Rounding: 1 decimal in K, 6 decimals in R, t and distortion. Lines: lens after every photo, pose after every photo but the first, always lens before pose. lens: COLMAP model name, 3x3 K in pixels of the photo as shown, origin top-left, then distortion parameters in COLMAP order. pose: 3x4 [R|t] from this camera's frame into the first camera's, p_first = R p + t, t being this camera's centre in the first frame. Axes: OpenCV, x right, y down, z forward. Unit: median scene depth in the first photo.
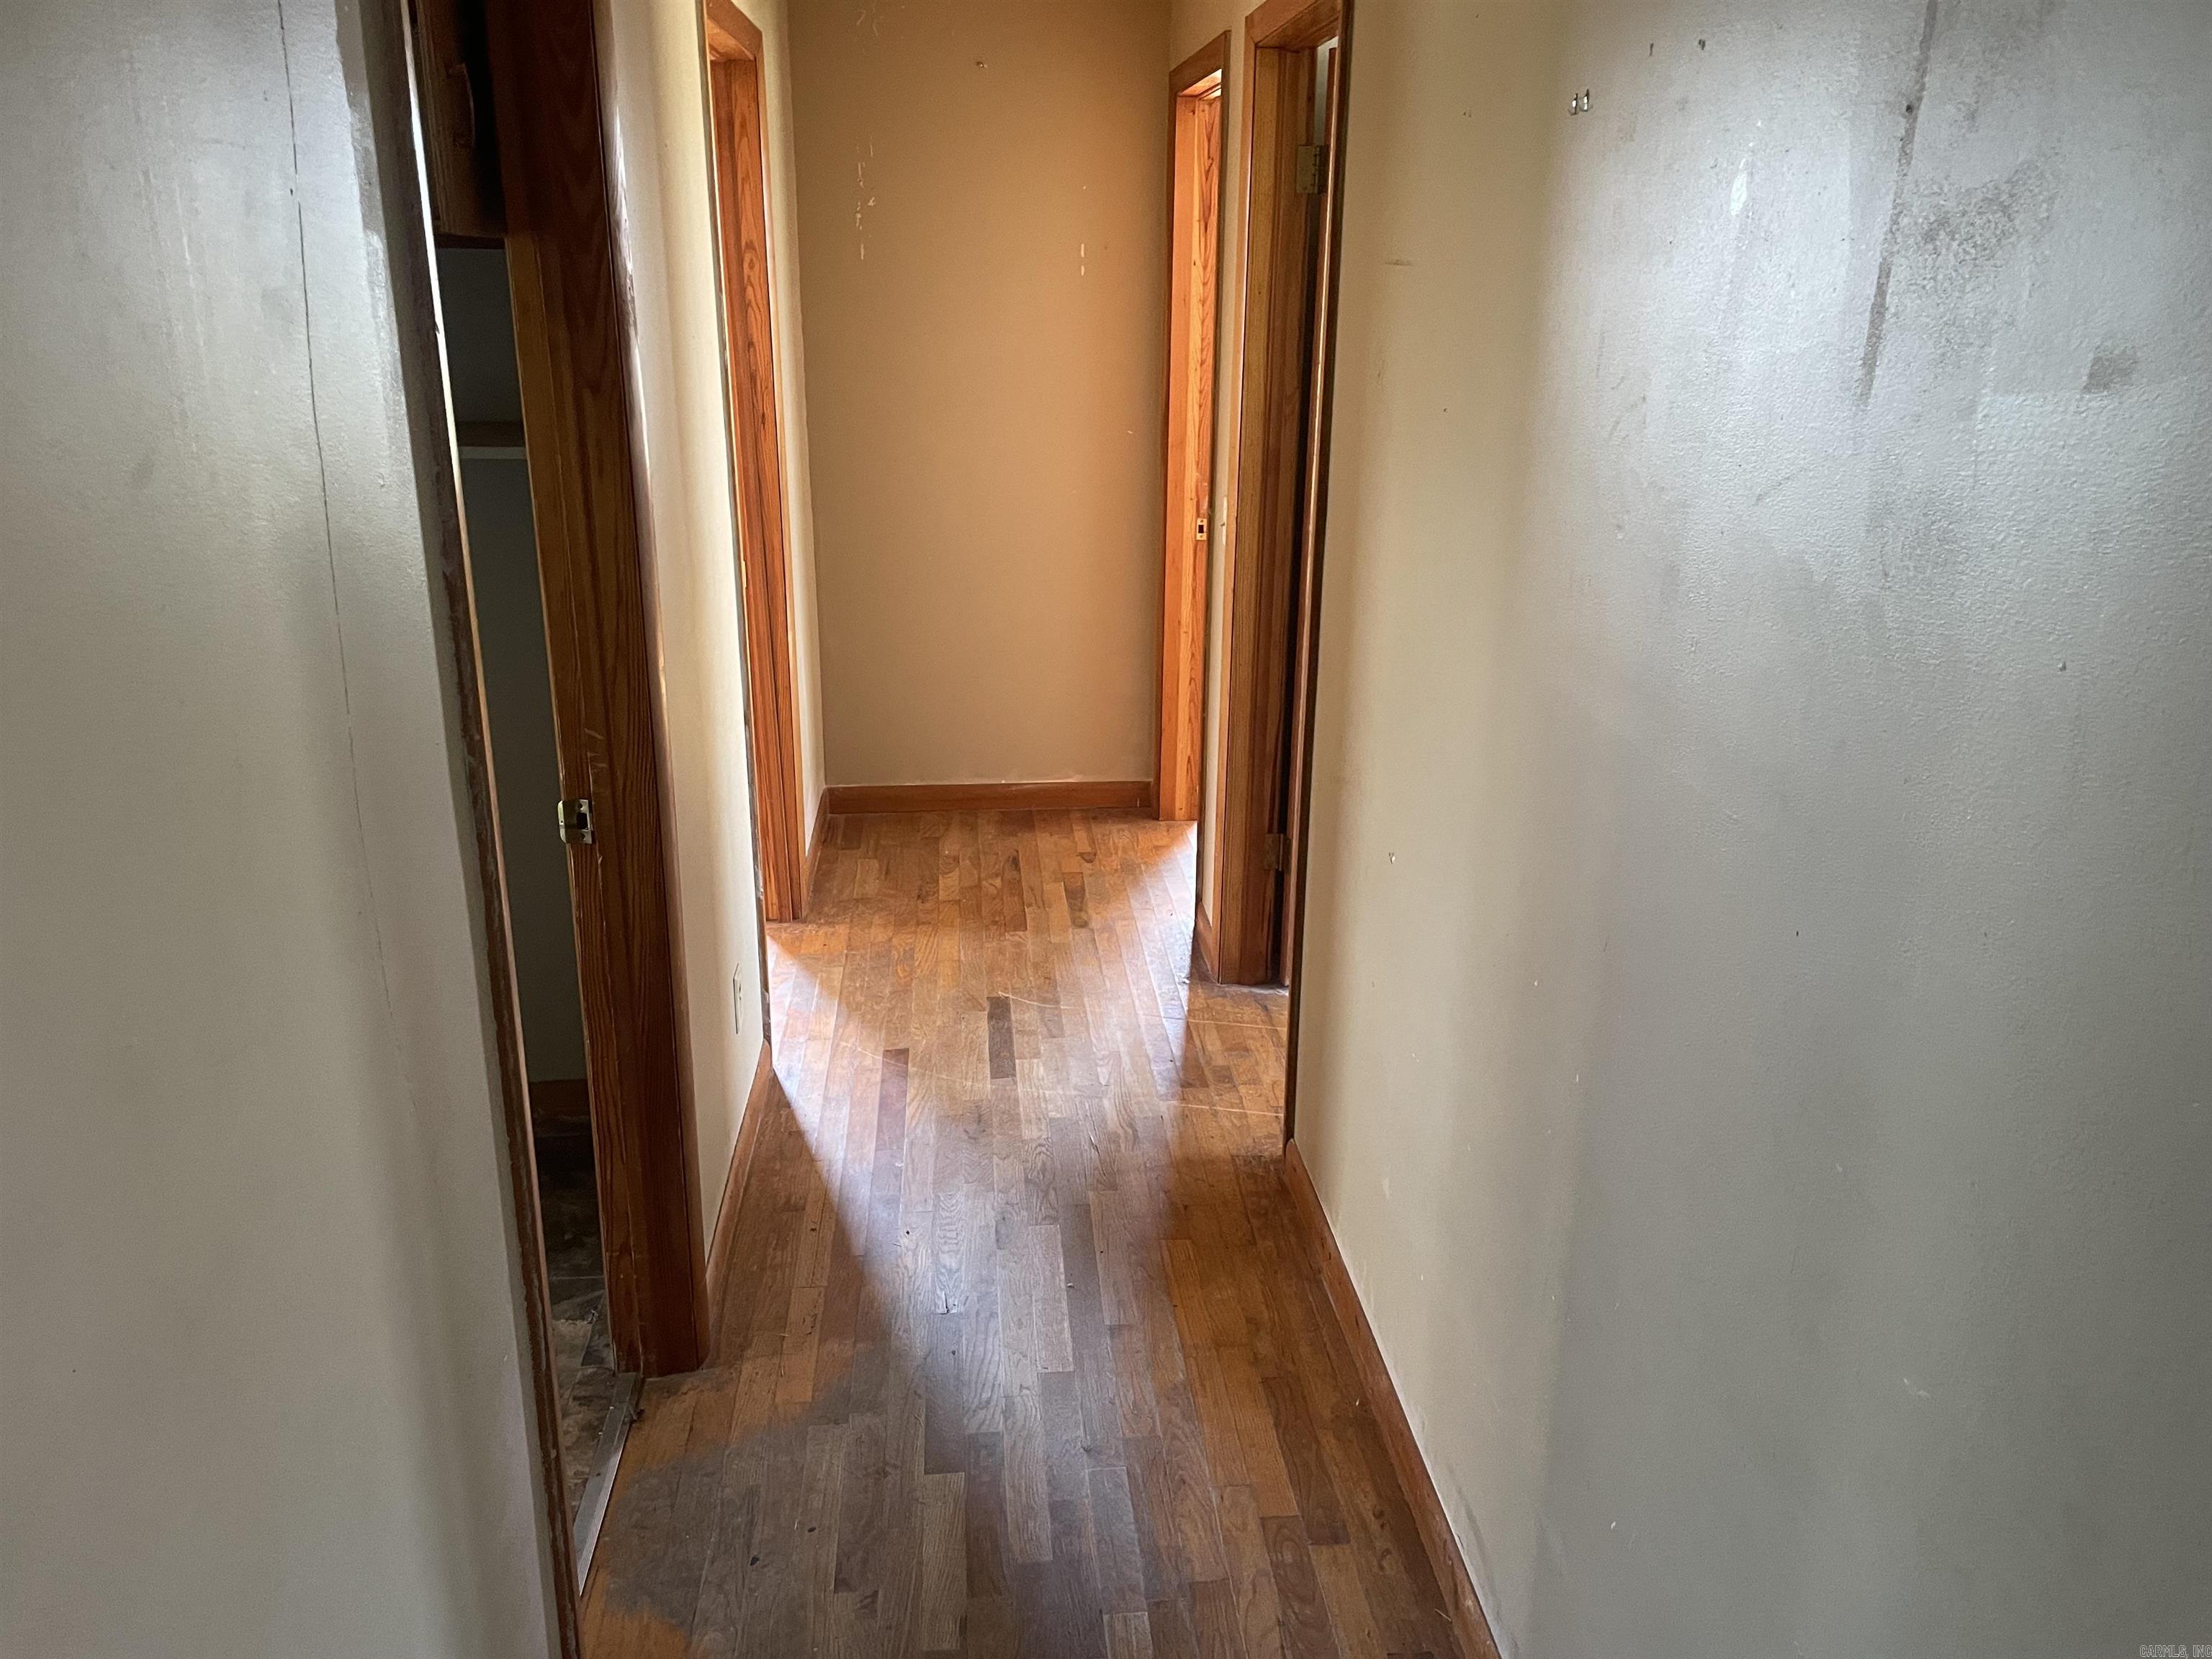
lens RADIAL K [[1670.2, 0, 1121.0], [0, 1670.2, 830.0], [0, 0, 1]] dist [0.095643, -0.112296]
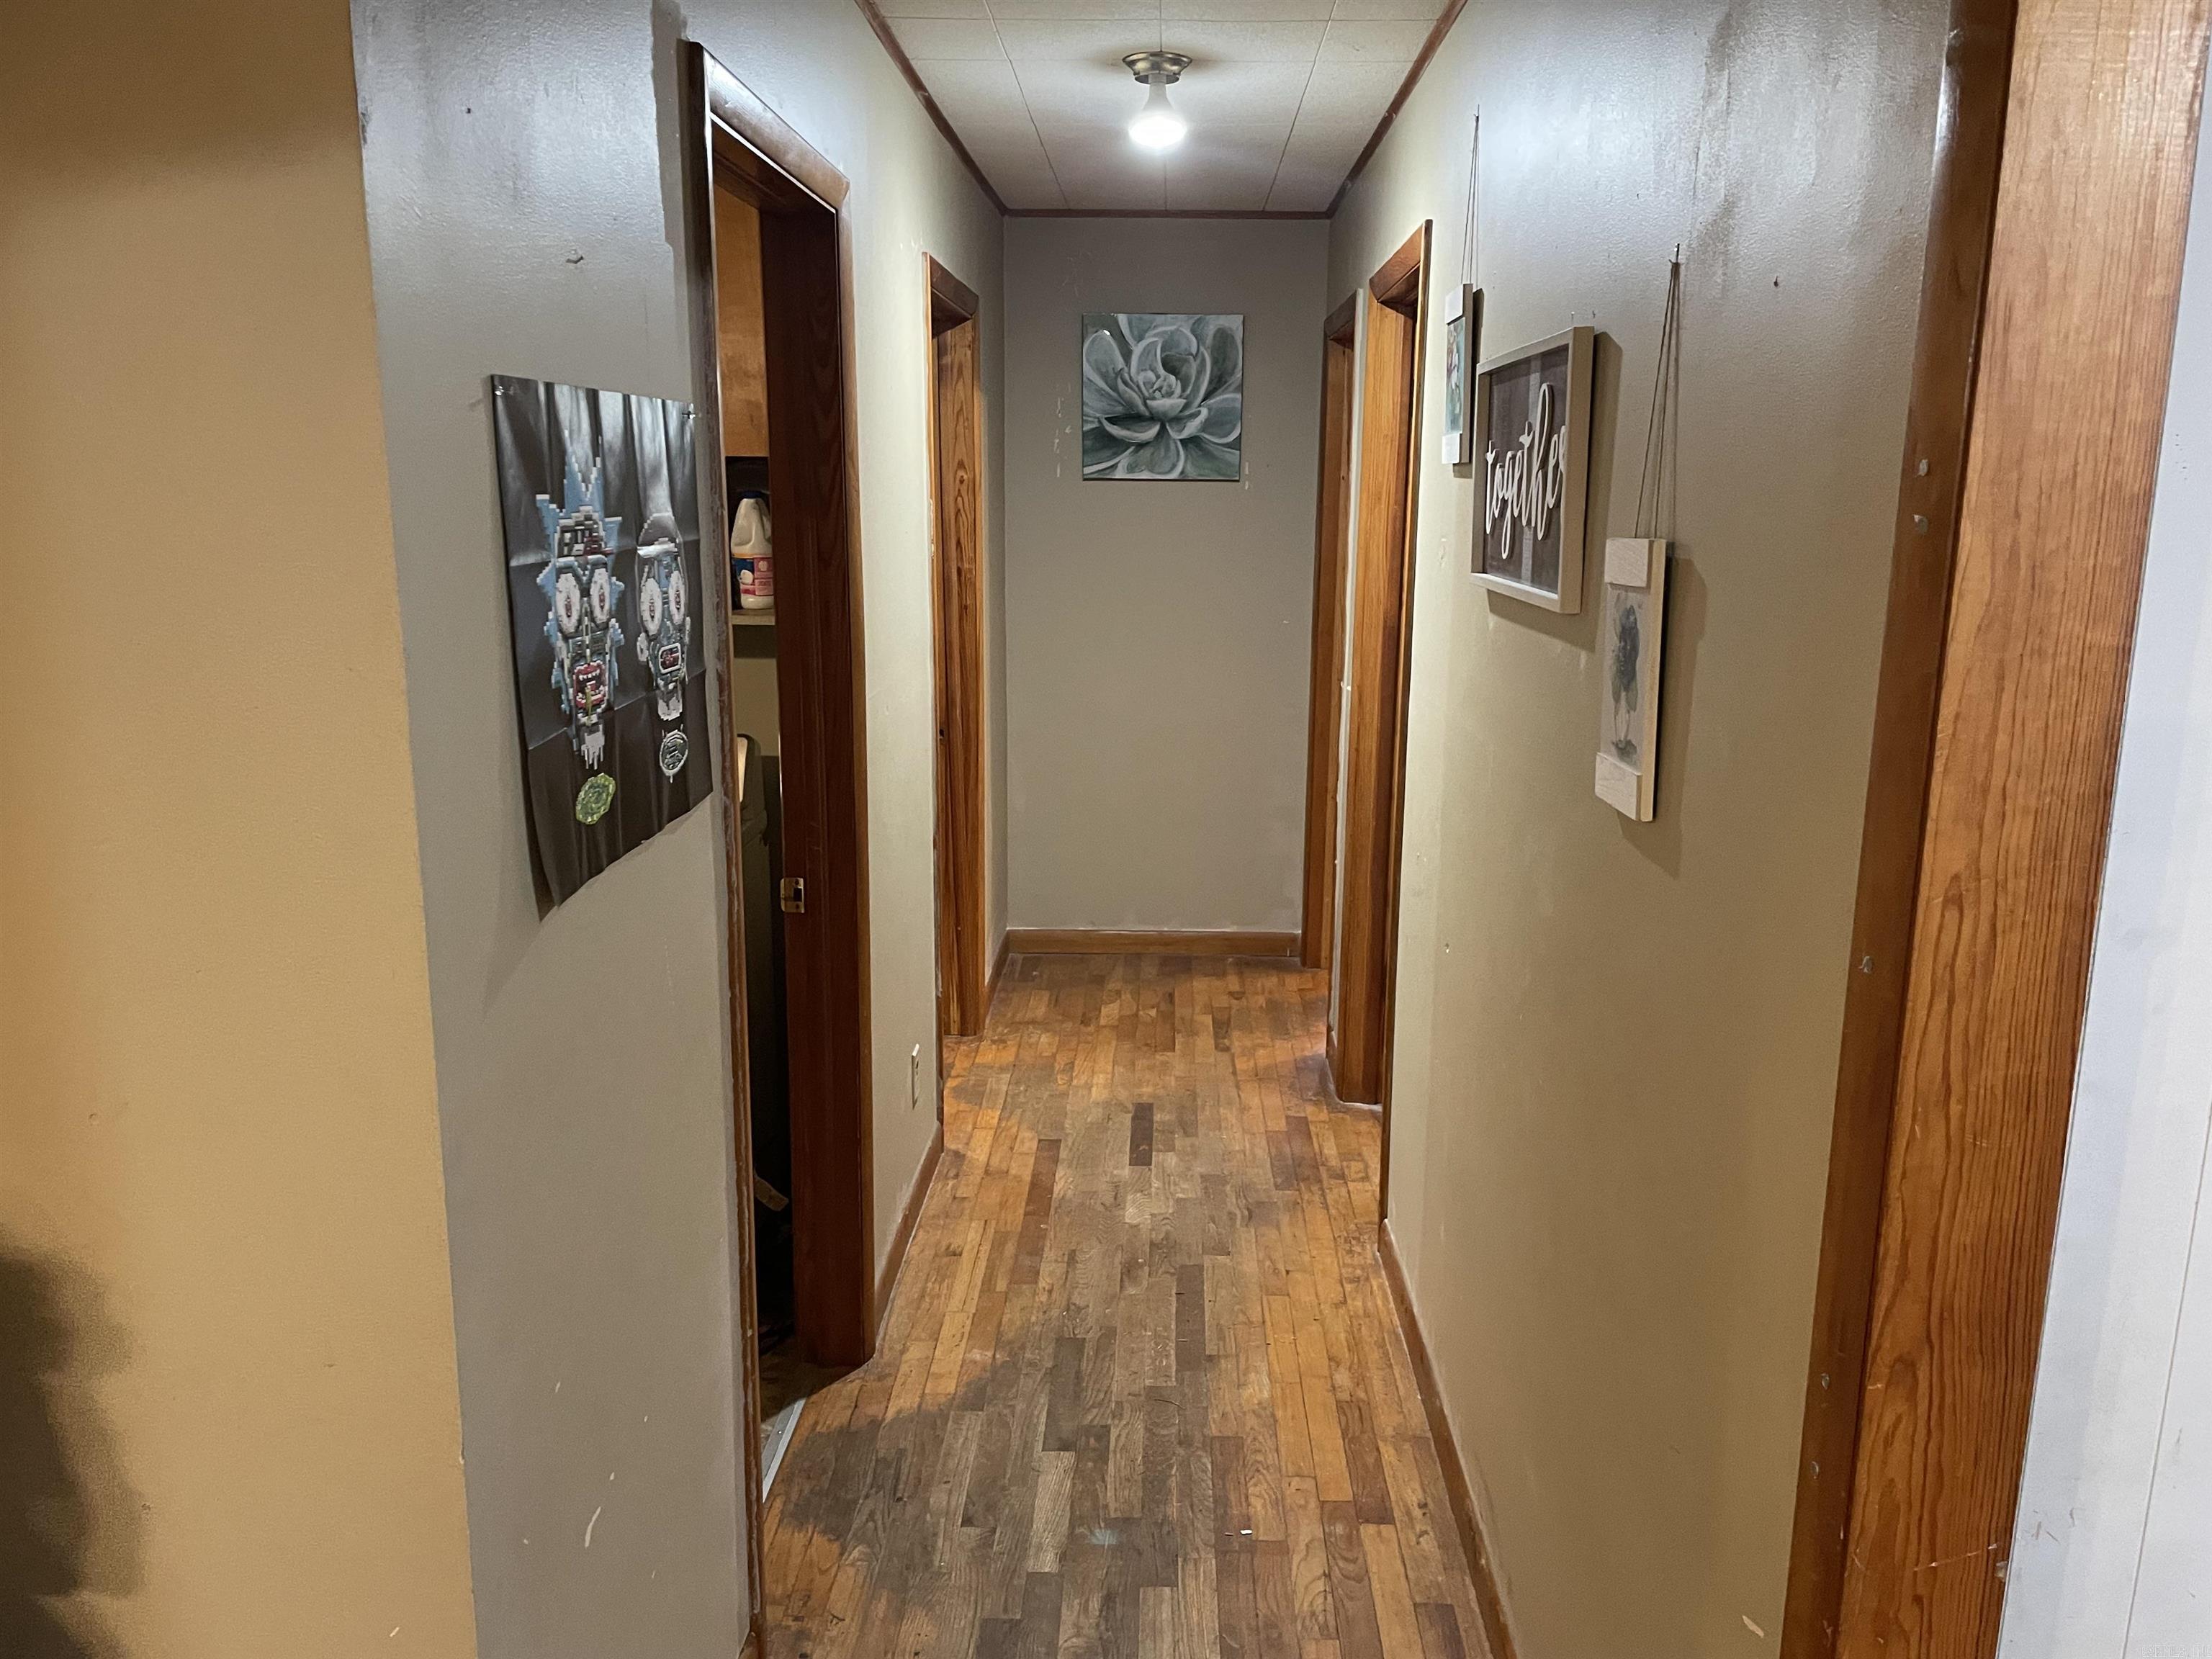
lens RADIAL K [[1670.2, 0, 1121.0], [0, 1670.2, 830.0], [0, 0, 1]] dist [0.095643, -0.112296]
pose [[0.992017, 0.020431, -0.124441, 0.065681], [-0.035543, 0.992082, -0.120459, 0.072148], [0.120995, 0.123921, 0.984888, -0.187508]]
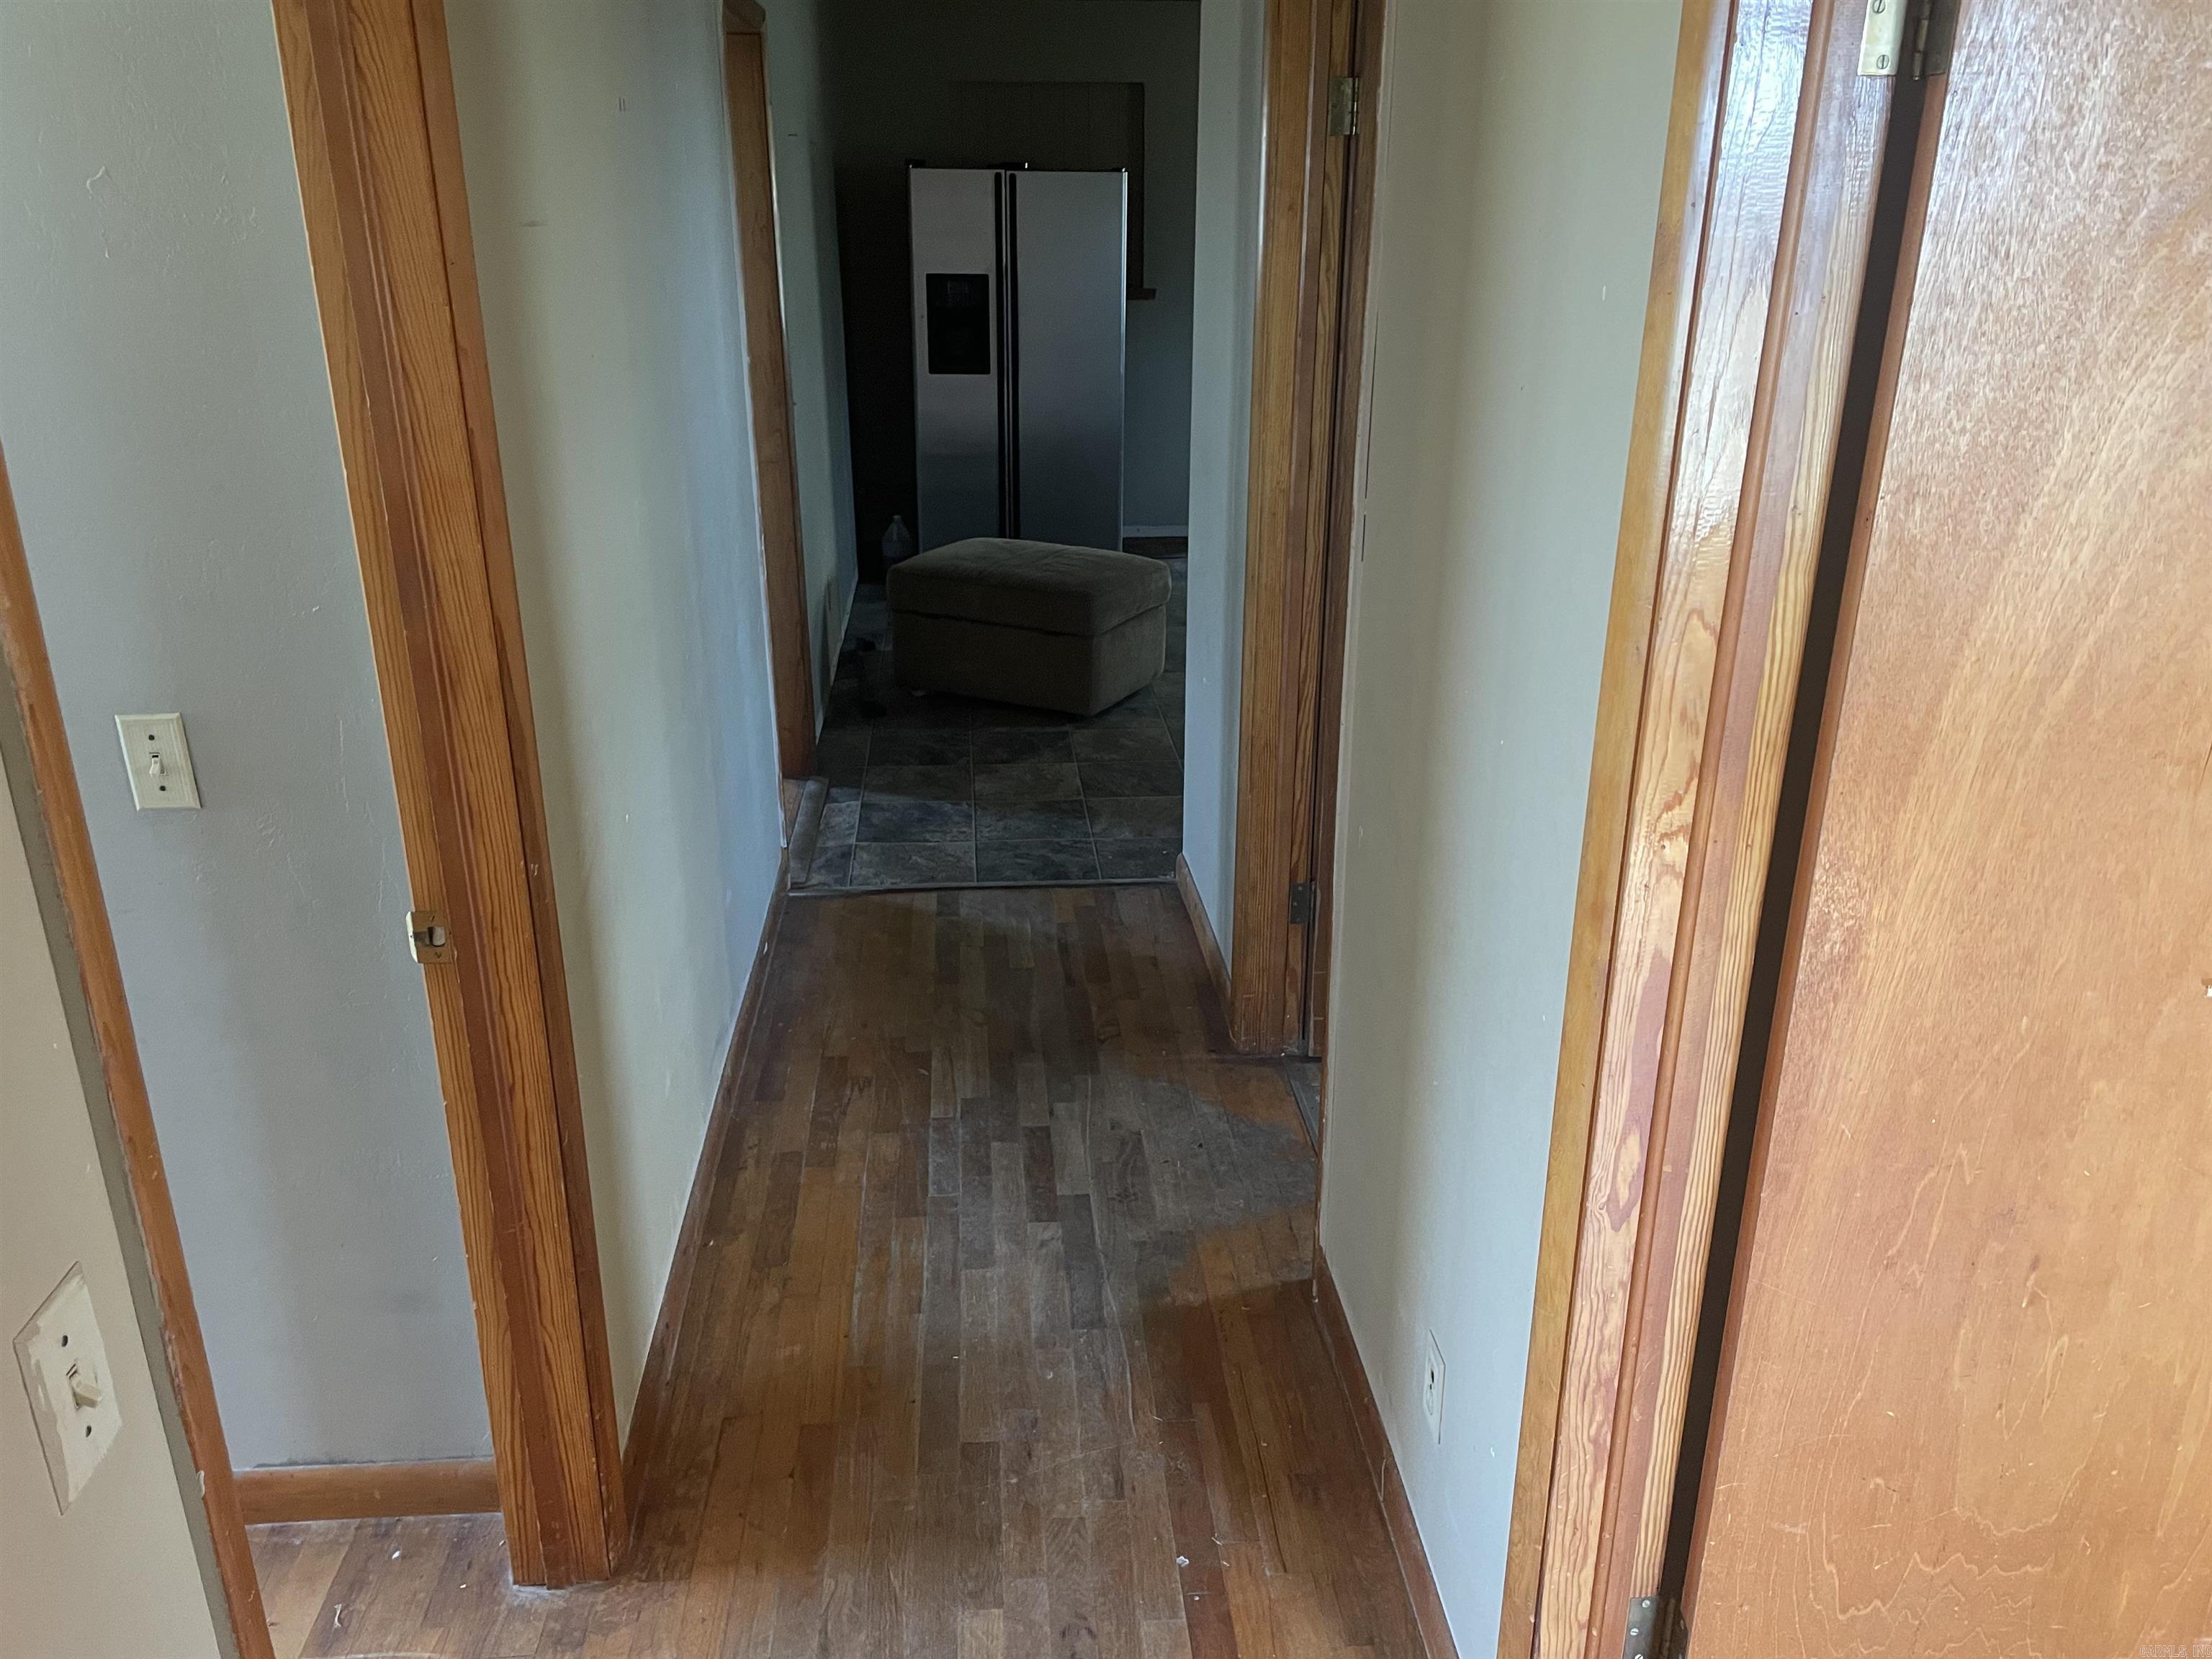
lens RADIAL K [[1670.2, 0, 1121.0], [0, 1670.2, 830.0], [0, 0, 1]] dist [0.095643, -0.112296]
pose [[-0.999770, -0.021274, -0.002770, -0.107247], [-0.018117, 0.768064, 0.640117, -0.517028], [-0.011490, 0.640020, -0.768273, 1.472226]]
